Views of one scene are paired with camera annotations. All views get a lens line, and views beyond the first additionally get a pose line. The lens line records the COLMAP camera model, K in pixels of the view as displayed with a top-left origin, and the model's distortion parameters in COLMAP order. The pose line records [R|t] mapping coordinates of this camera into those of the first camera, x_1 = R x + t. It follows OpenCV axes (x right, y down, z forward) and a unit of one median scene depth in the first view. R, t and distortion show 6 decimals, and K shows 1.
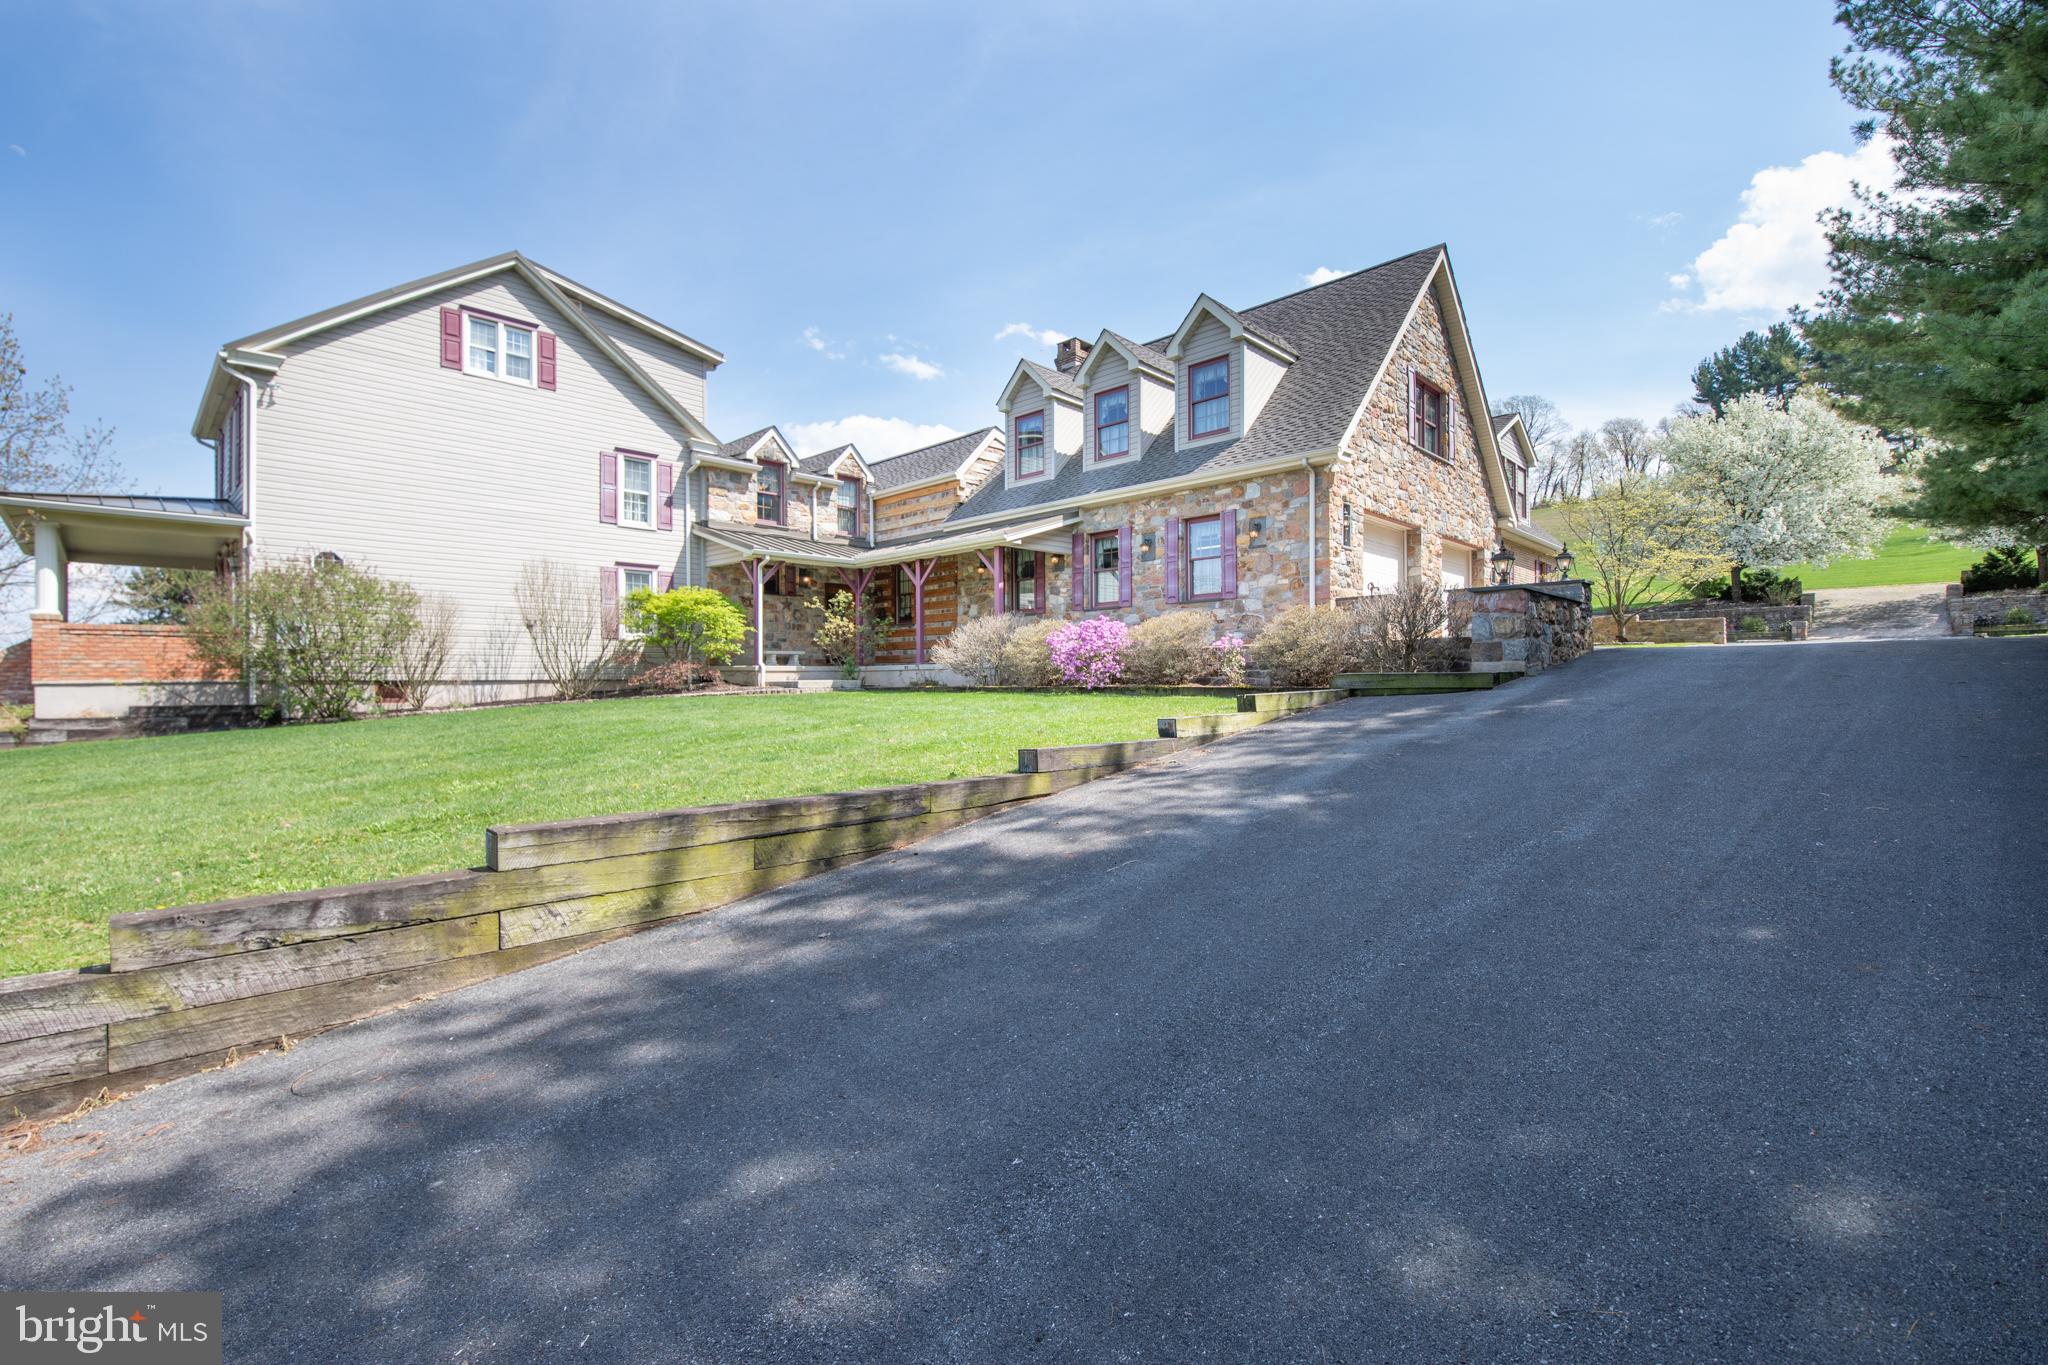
lens RADIAL K [[877.2, 0, 1001.1], [0, 877.2, 676.5], [0, 0, 1]] dist [0.000278, -0.010370]
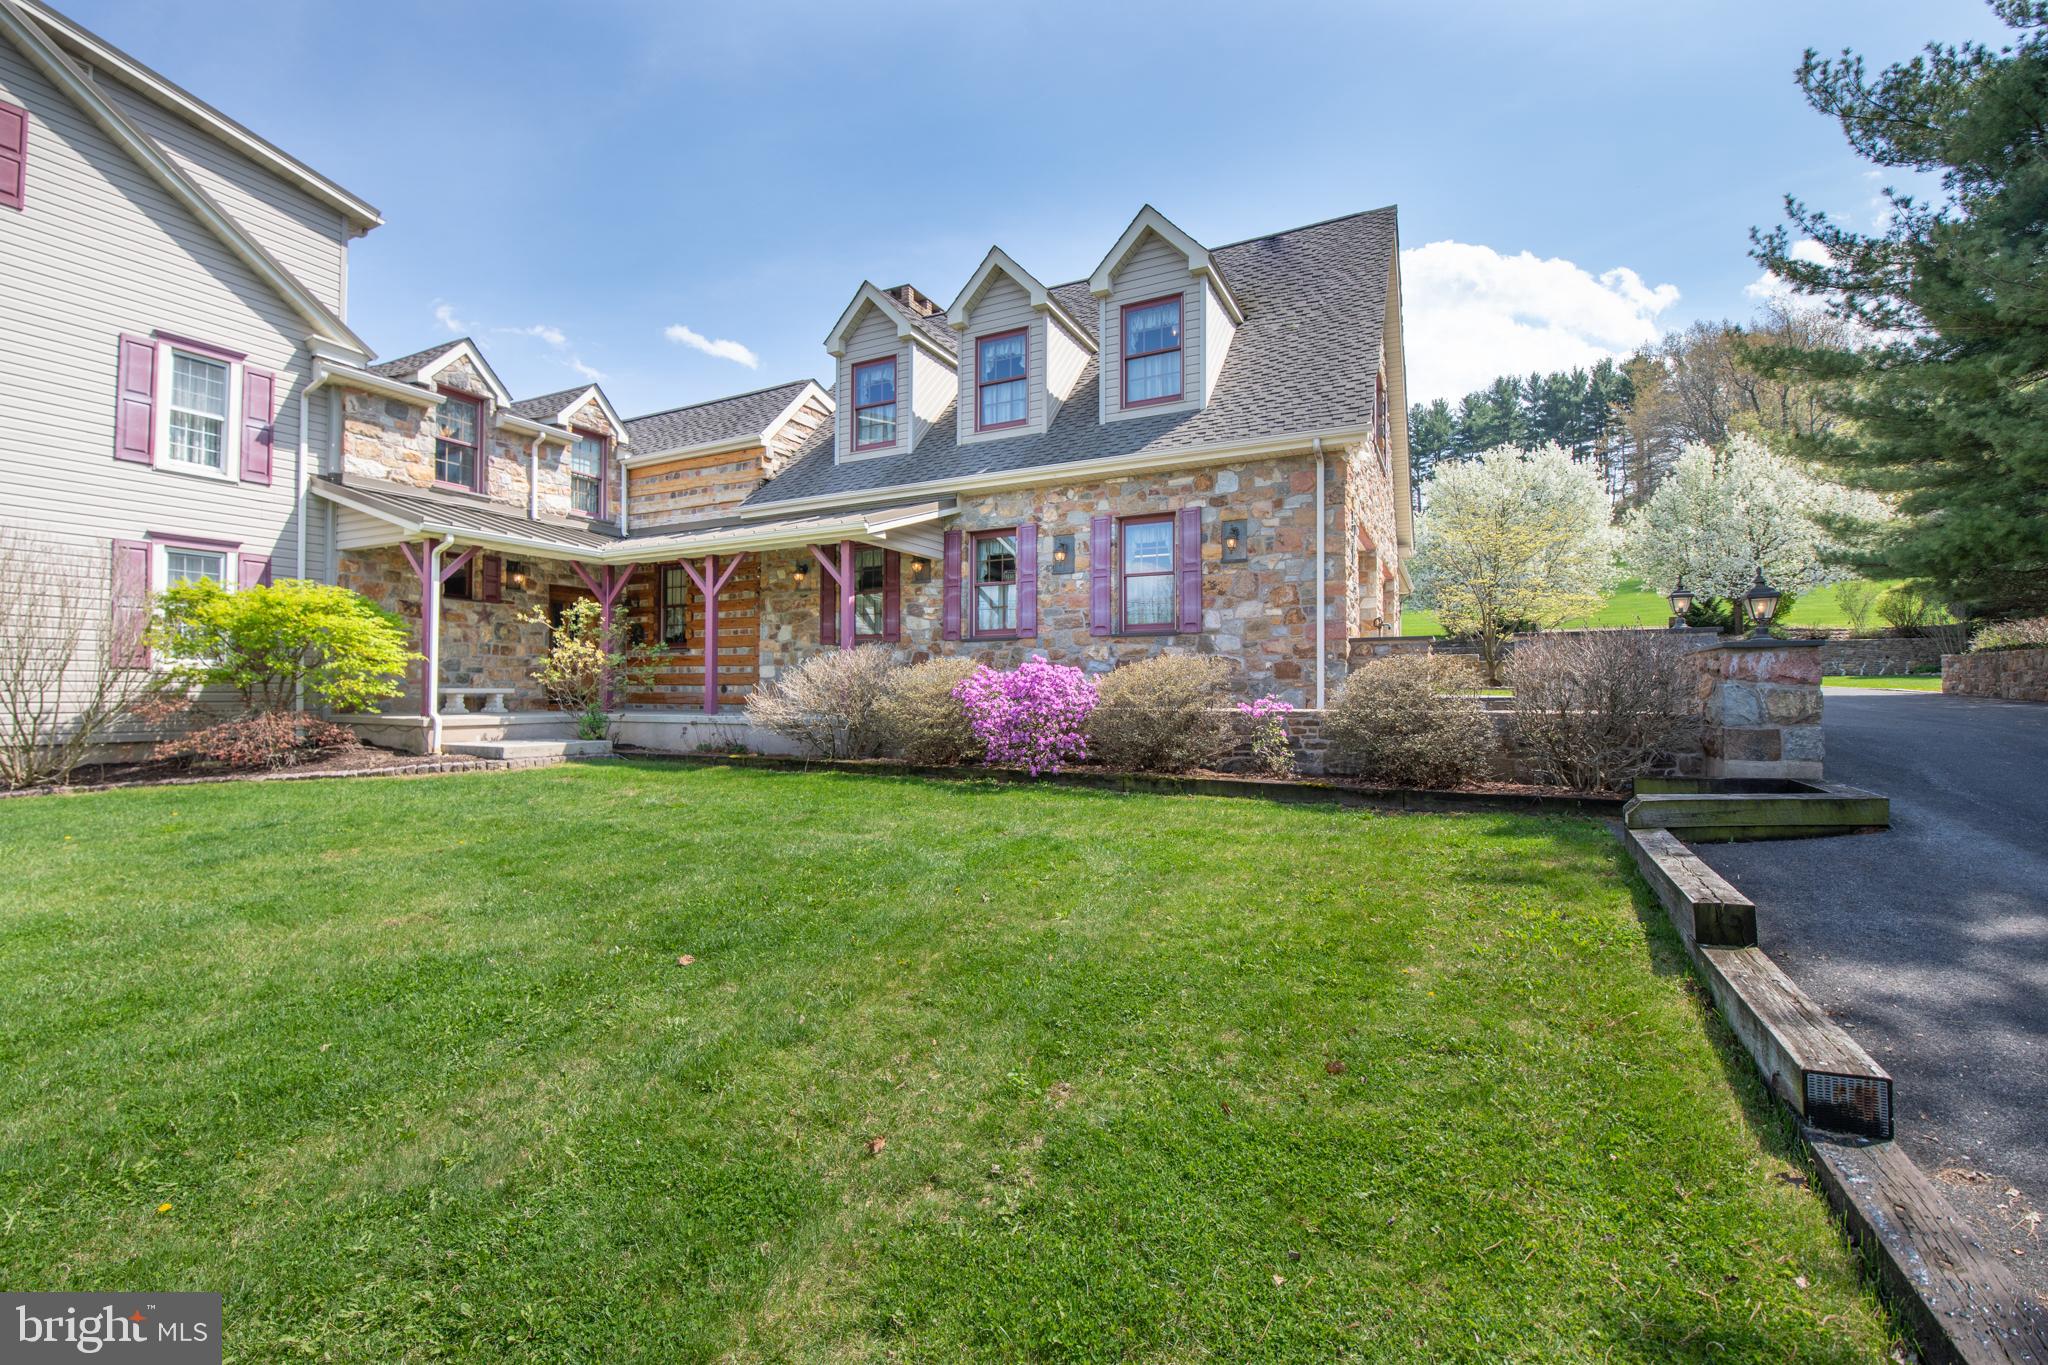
lens RADIAL K [[877.2, 0, 1001.1], [0, 877.2, 676.5], [0, 0, 1]] dist [0.000278, -0.010370]
pose [[0.957051, 0.014105, 0.289575, -0.075410], [-0.009544, 0.999807, -0.017157, -0.033558], [-0.289761, 0.013656, 0.957002, 0.309699]]
